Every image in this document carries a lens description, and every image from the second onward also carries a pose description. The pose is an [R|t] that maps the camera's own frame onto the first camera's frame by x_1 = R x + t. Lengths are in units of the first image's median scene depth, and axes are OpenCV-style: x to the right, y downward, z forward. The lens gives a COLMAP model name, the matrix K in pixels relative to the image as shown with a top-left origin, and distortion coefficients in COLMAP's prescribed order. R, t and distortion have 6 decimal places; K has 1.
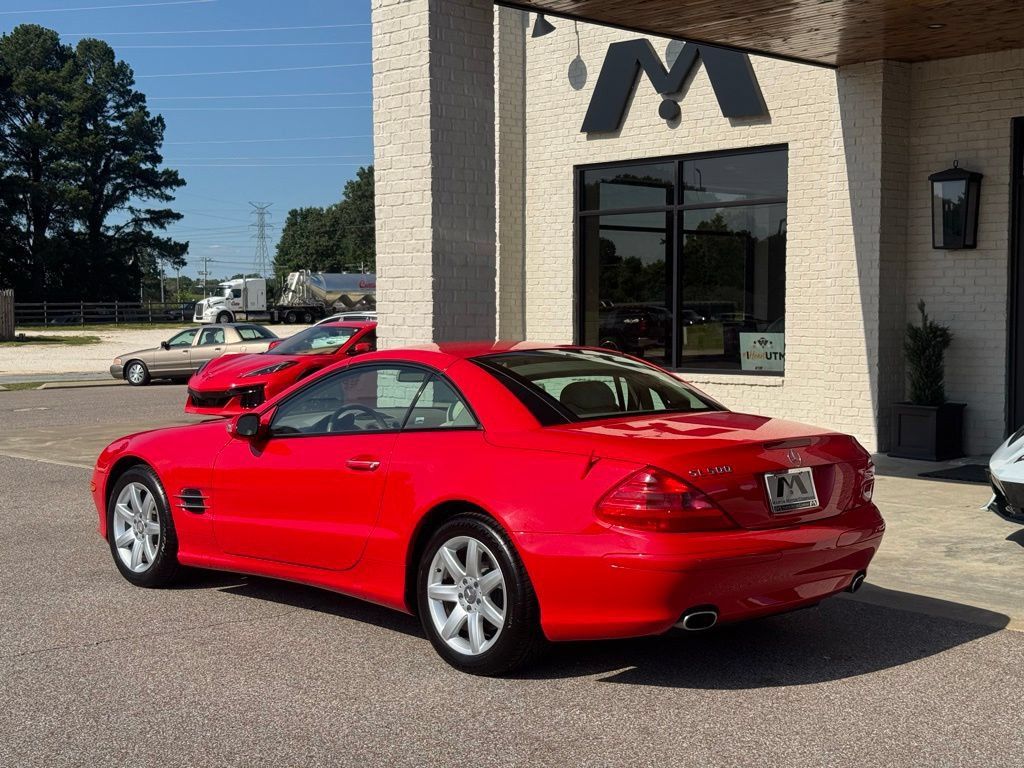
lens RADIAL K [[1427.4, 0, 510.4], [0, 1427.4, 378.9], [0, 0, 1]] dist [0.205330, -0.417352]
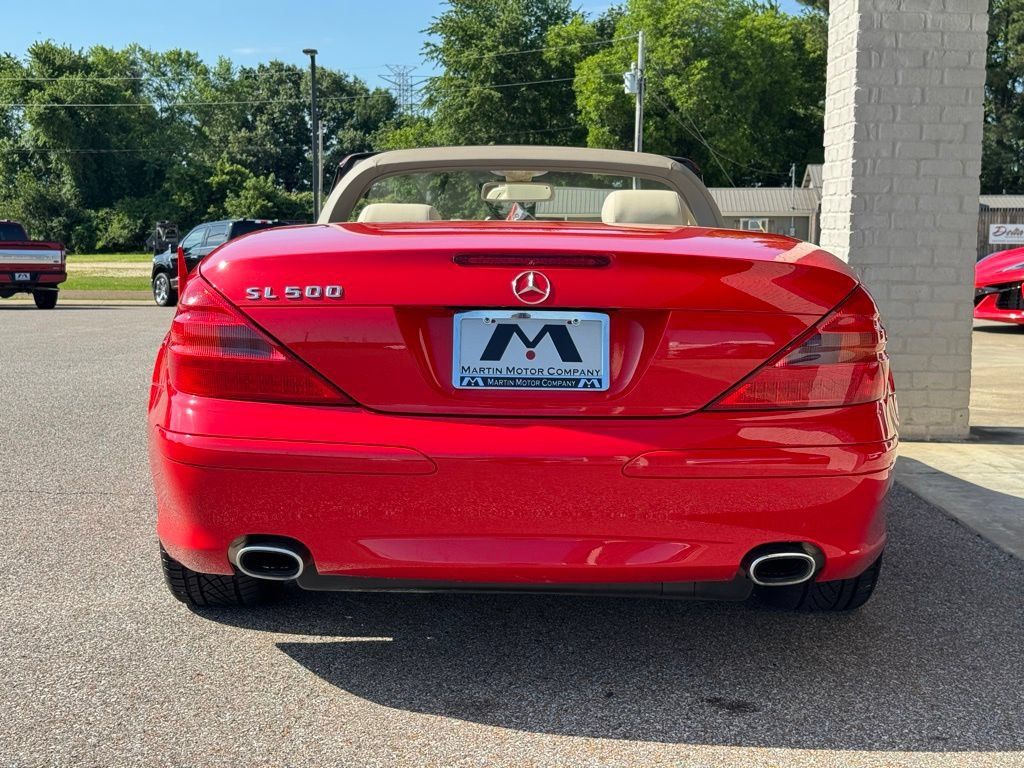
lens RADIAL K [[1427.4, 0, 510.4], [0, 1427.4, 378.9], [0, 0, 1]] dist [0.205330, -0.417352]
pose [[0.722244, 0.077280, -0.687308, 0.228135], [-0.044571, 0.996873, 0.065250, 0.023095], [0.690201, -0.016492, 0.723430, 0.266603]]
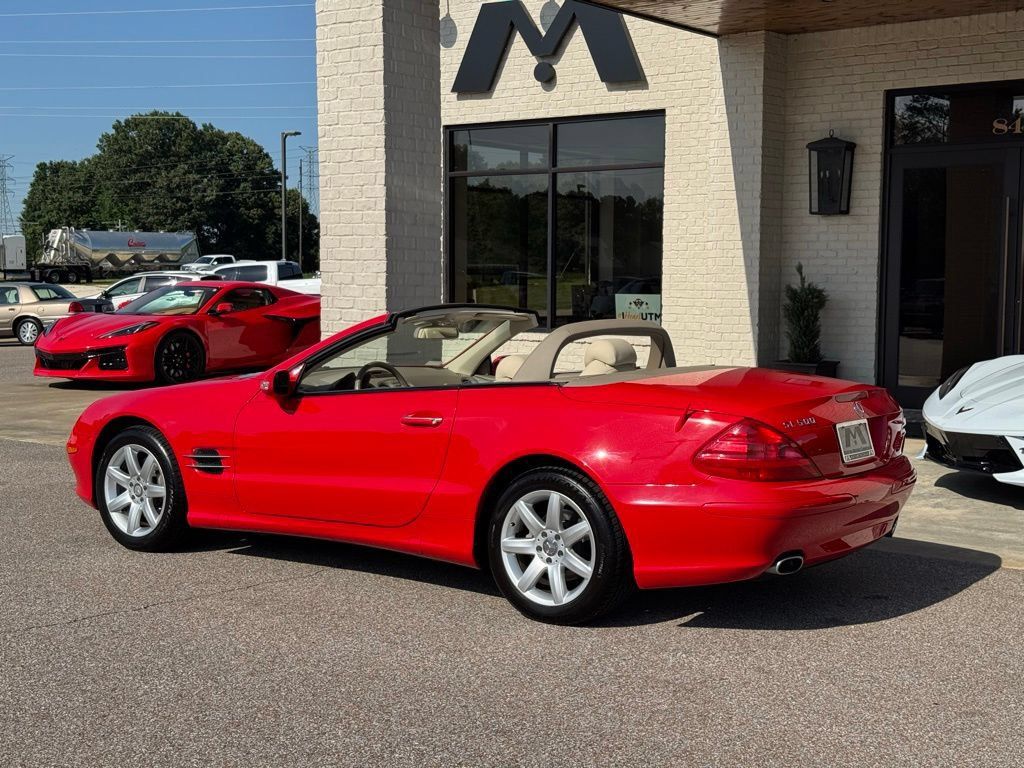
lens RADIAL K [[1427.4, 0, 510.4], [0, 1427.4, 378.9], [0, 0, 1]] dist [0.205330, -0.417352]
pose [[0.986209, -0.006856, 0.165363, -0.096081], [0.002557, 0.999654, 0.026193, 0.001816], [-0.165485, -0.025409, 0.985885, 0.002017]]
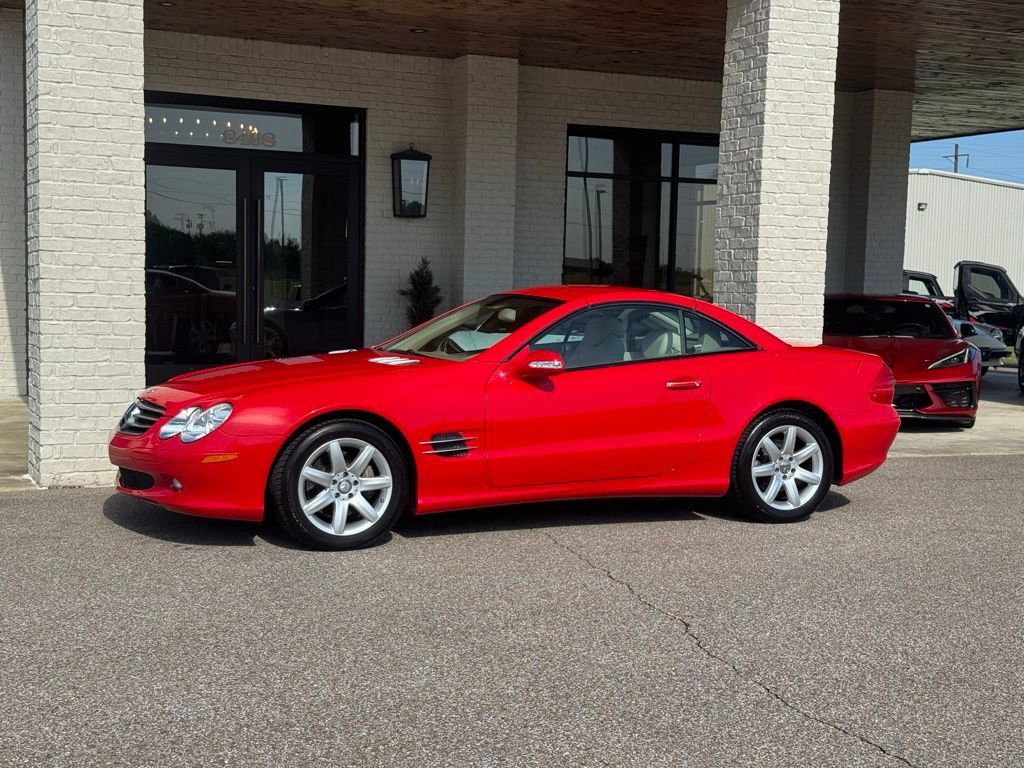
lens RADIAL K [[1427.4, 0, 510.4], [0, 1427.4, 378.9], [0, 0, 1]] dist [0.205330, -0.417352]
pose [[0.330590, -0.057476, 0.942023, -0.610007], [0.024887, 0.998328, 0.052178, -0.005955], [-0.943446, 0.006194, 0.331468, 0.339551]]
